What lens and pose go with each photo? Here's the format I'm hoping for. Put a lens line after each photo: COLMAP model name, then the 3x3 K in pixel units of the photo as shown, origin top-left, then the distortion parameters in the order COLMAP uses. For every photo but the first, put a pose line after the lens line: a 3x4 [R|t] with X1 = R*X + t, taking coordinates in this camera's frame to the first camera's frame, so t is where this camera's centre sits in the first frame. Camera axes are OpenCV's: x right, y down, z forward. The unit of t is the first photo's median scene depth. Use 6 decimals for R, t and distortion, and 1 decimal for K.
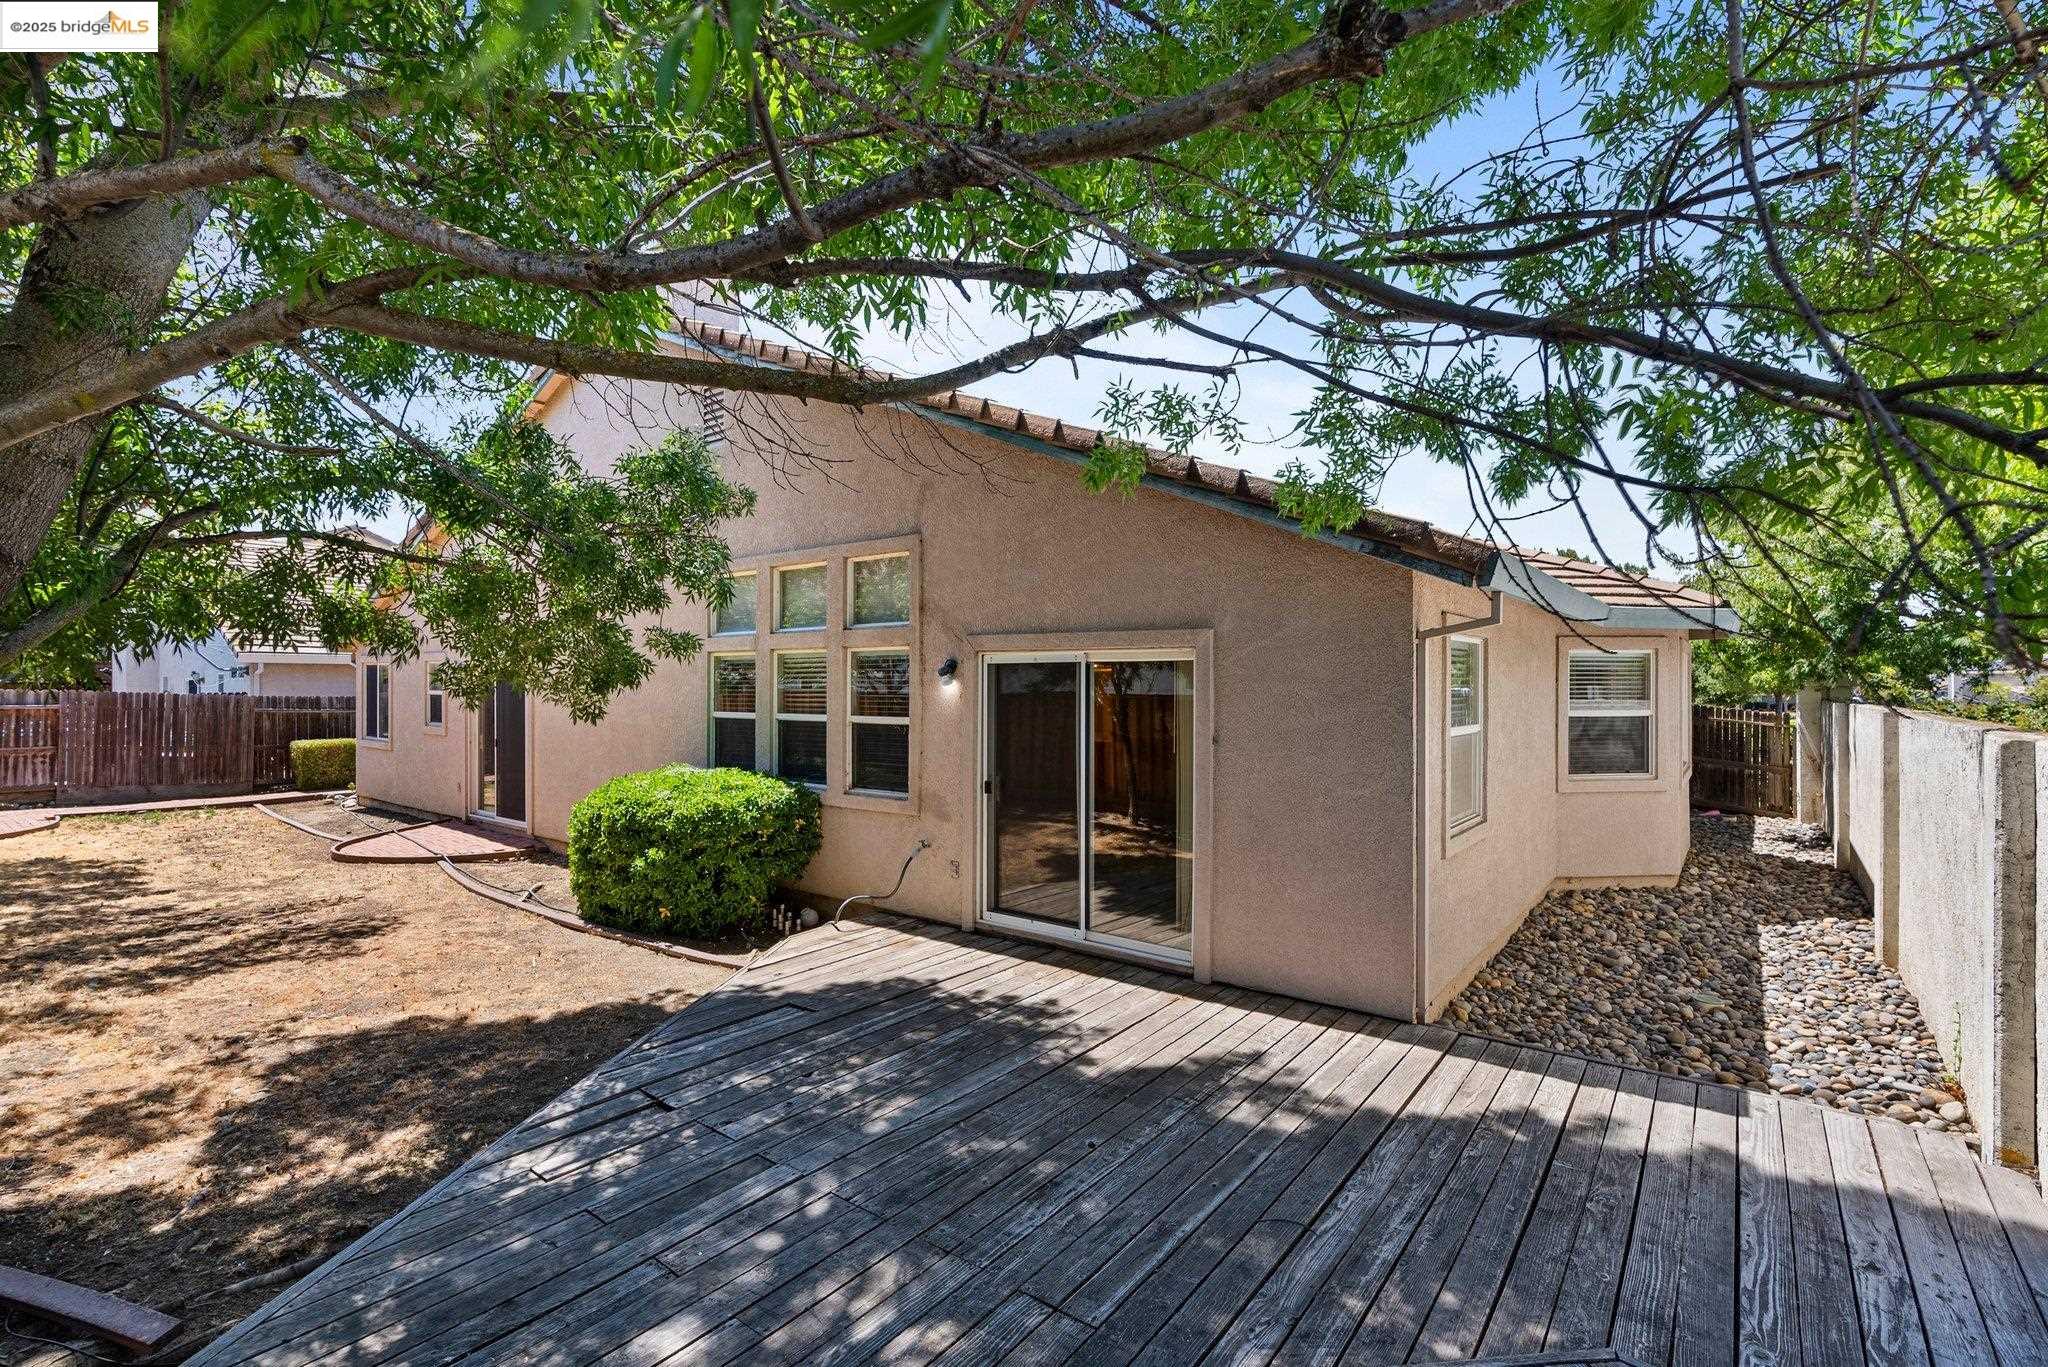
lens RADIAL K [[930.4, 0, 1027.1], [0, 930.4, 685.4], [0, 0, 1]] dist [-0.013978, 0.002911]
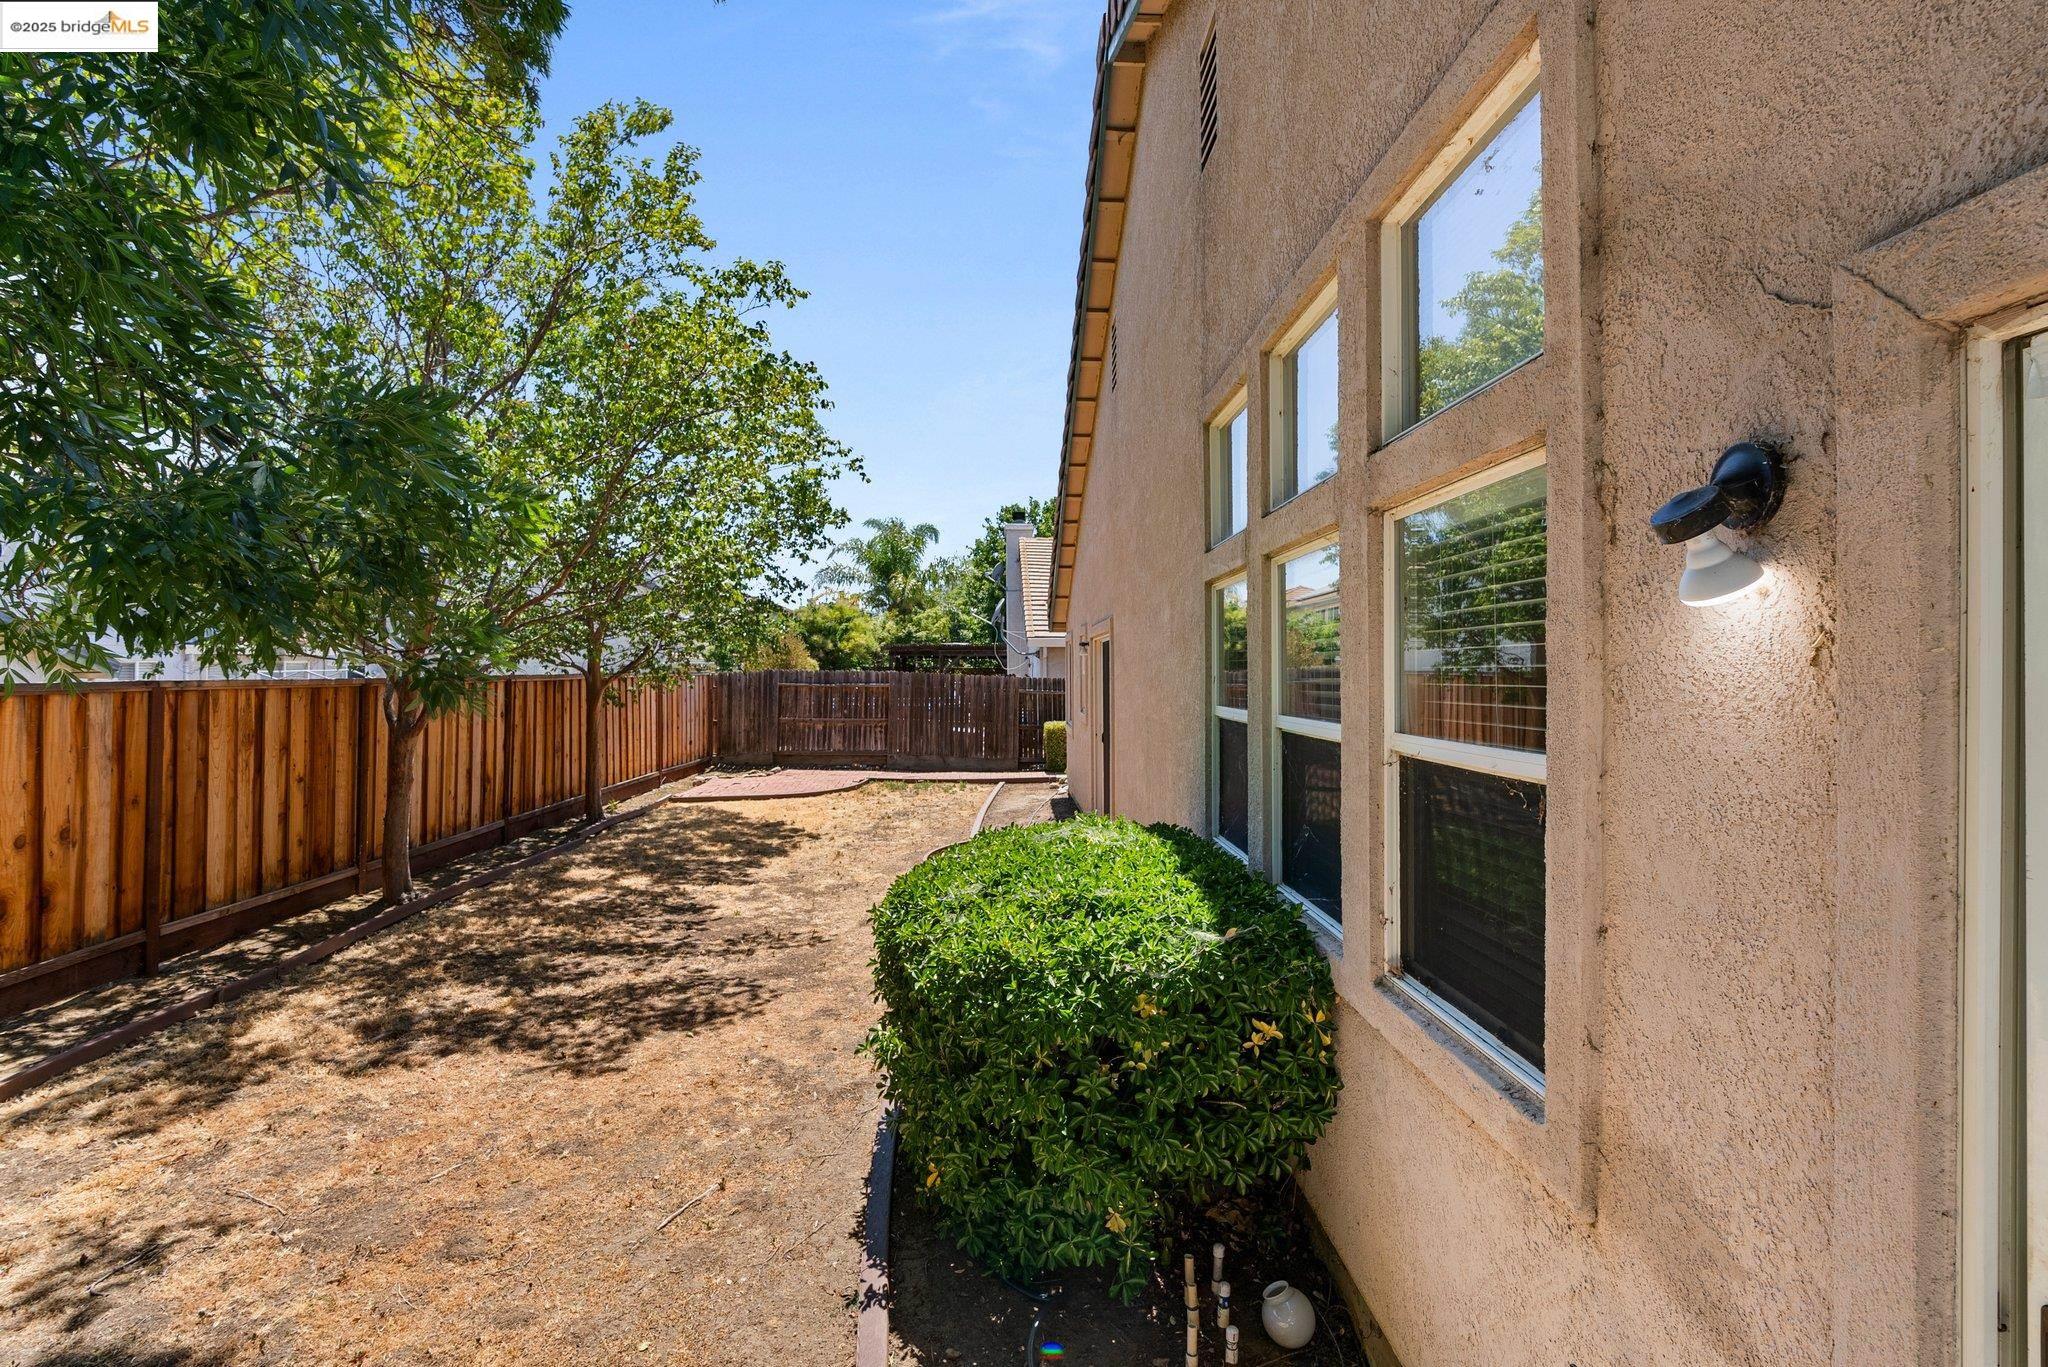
lens RADIAL K [[930.4, 0, 1023.7], [0, 930.4, 664.1], [0, 0, 1]] dist [-0.013978, 0.002911]
pose [[0.641730, -0.007739, -0.766892, -0.034214], [0.000685, 0.999954, -0.009518, 0.013065], [0.766931, 0.005583, 0.641706, 0.717354]]
